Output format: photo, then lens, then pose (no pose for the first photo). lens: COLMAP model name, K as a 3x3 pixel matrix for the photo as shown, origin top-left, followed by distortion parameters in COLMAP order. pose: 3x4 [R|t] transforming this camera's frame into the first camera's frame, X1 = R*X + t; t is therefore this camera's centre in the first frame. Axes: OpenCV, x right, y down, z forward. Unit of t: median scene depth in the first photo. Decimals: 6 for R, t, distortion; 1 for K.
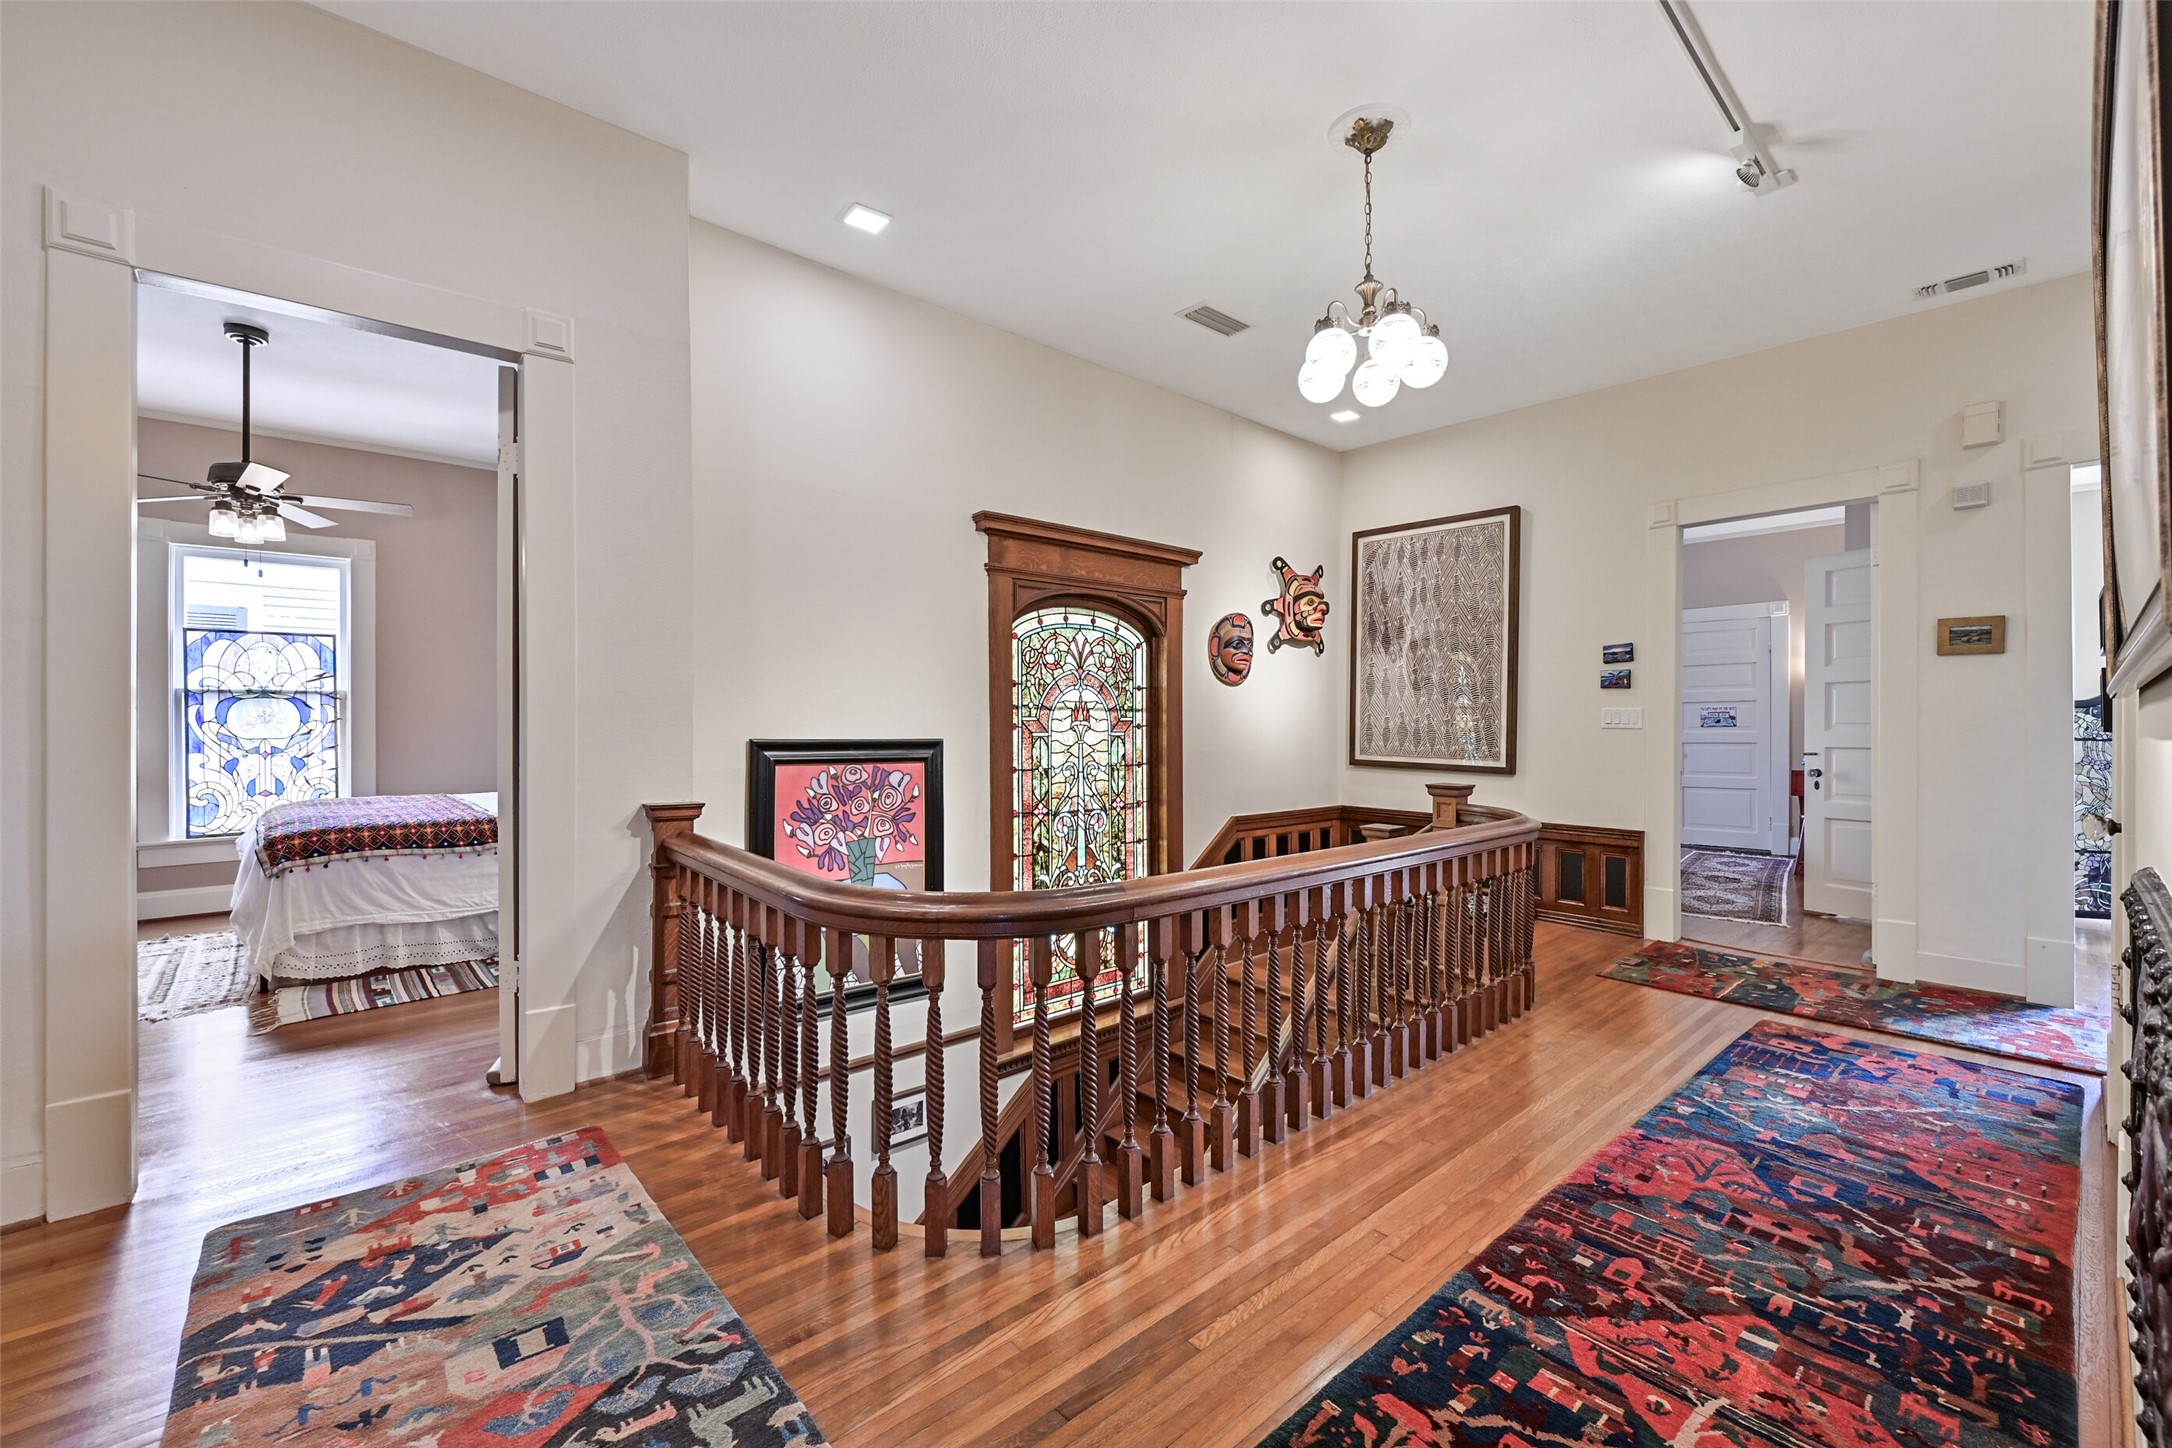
lens RADIAL K [[879.0, 0, 1089.7], [0, 879.0, 719.4], [0, 0, 1]] dist [-0.011603, -0.000115]
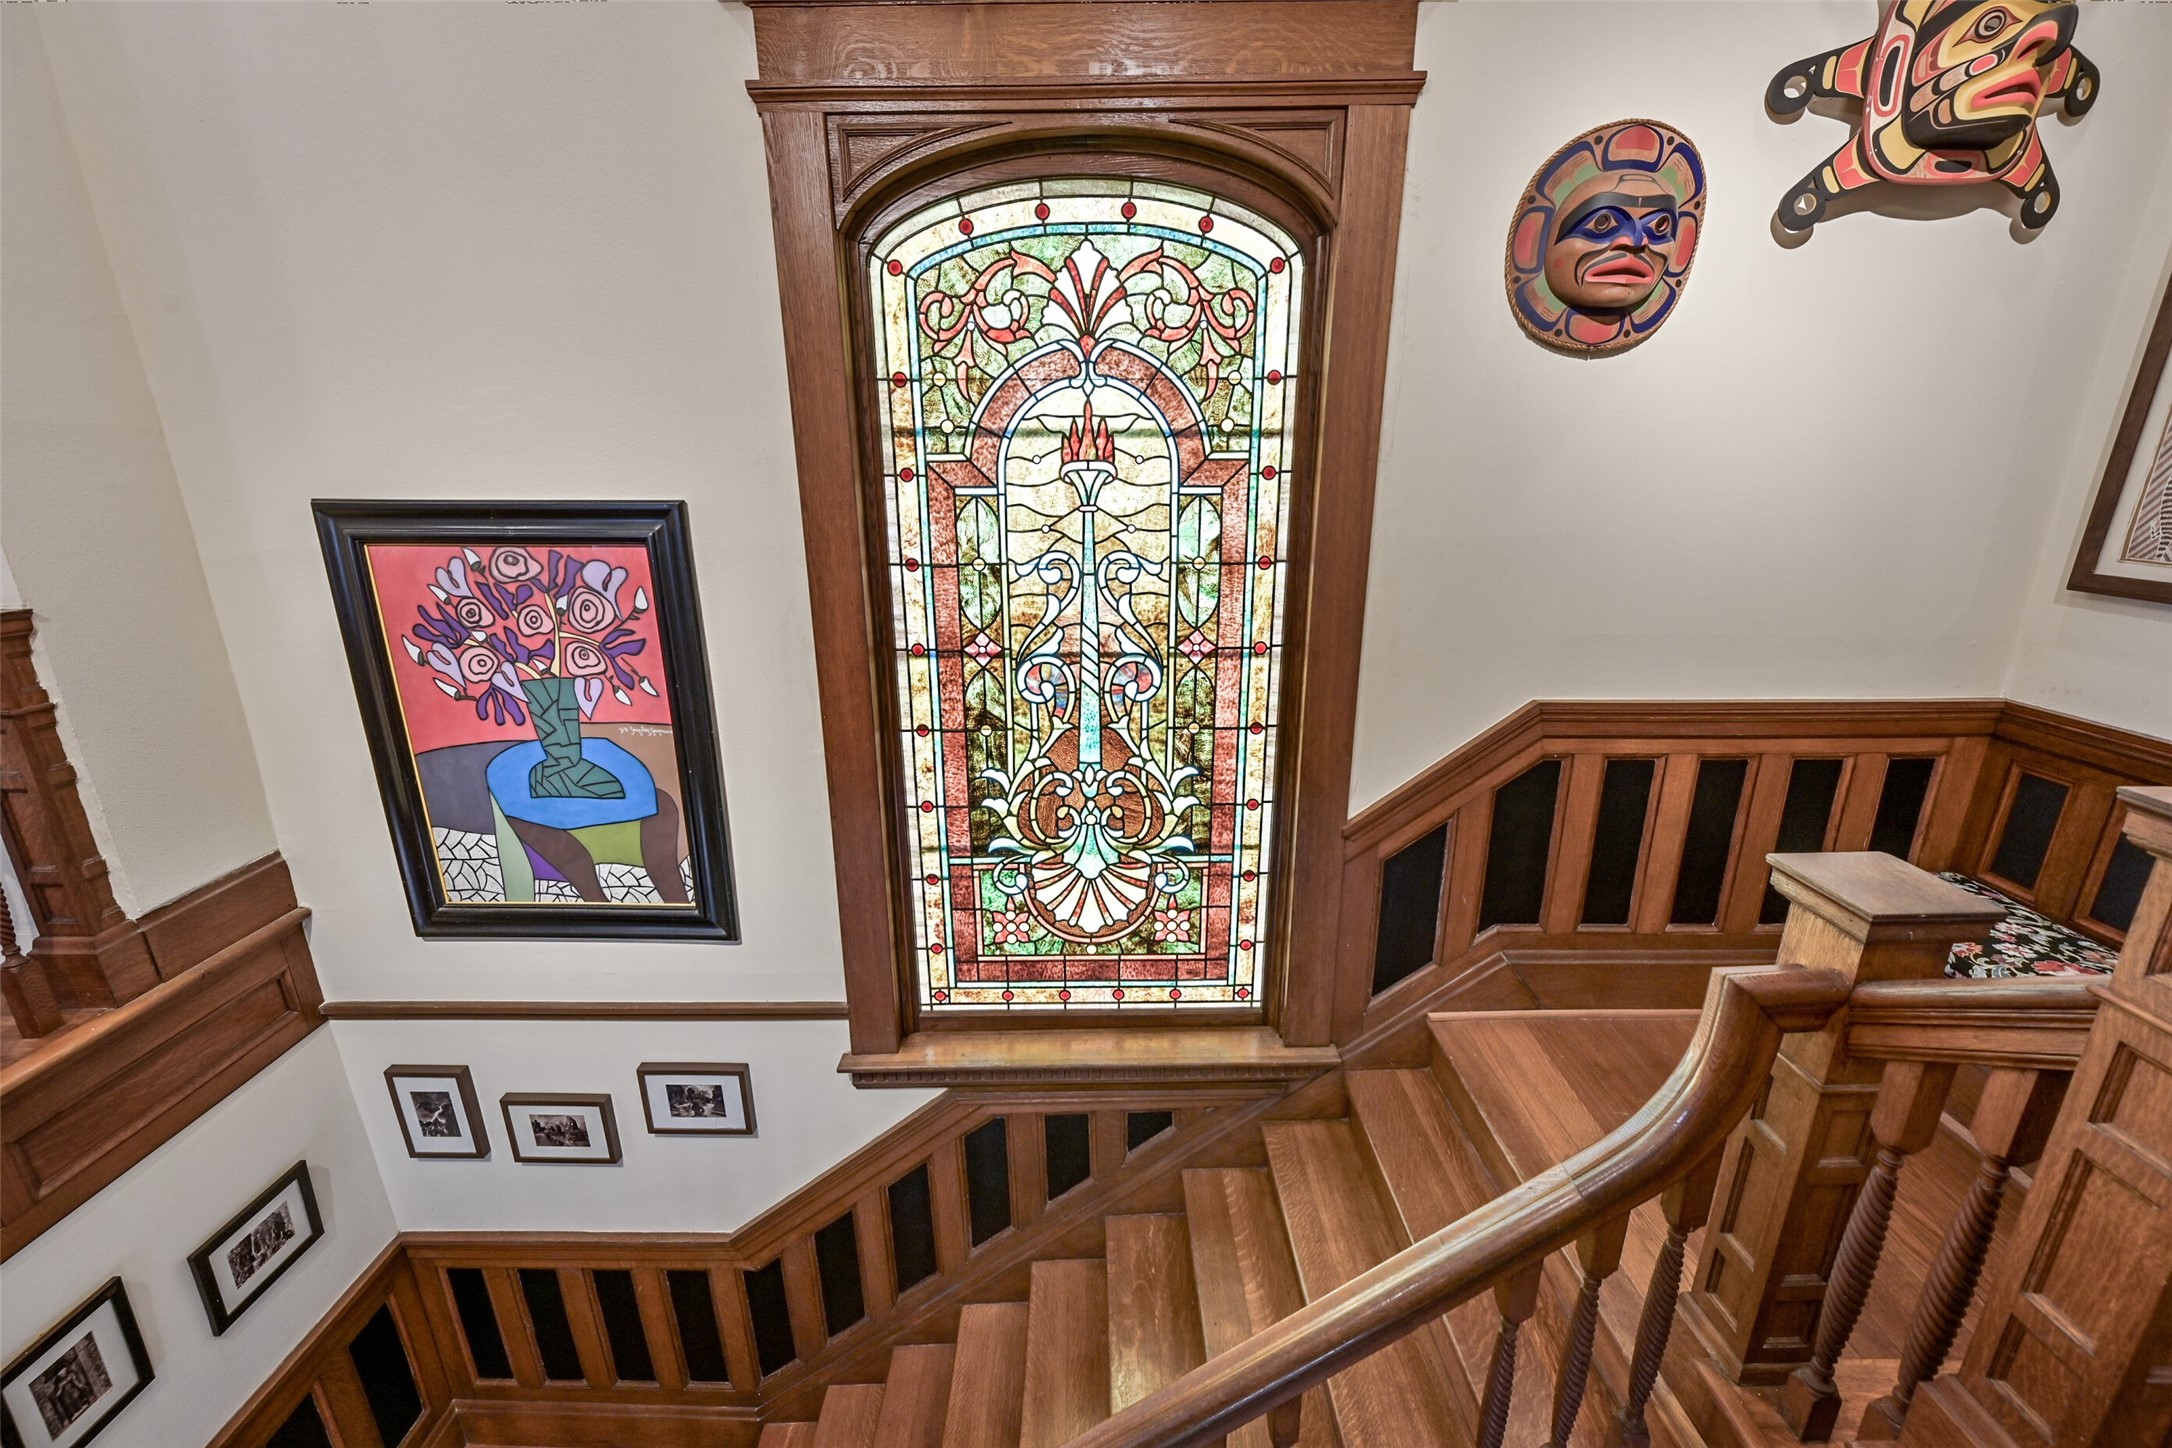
lens RADIAL K [[869.9, 0, 1083.0], [0, 869.9, 727.2], [0, 0, 1]] dist [-0.000554, 0.001378]
pose [[0.752608, 0.181575, -0.632939, 0.310814], [0.009465, 0.958146, 0.286124, 0.005319], [0.658401, -0.221330, 0.719389, 0.670331]]
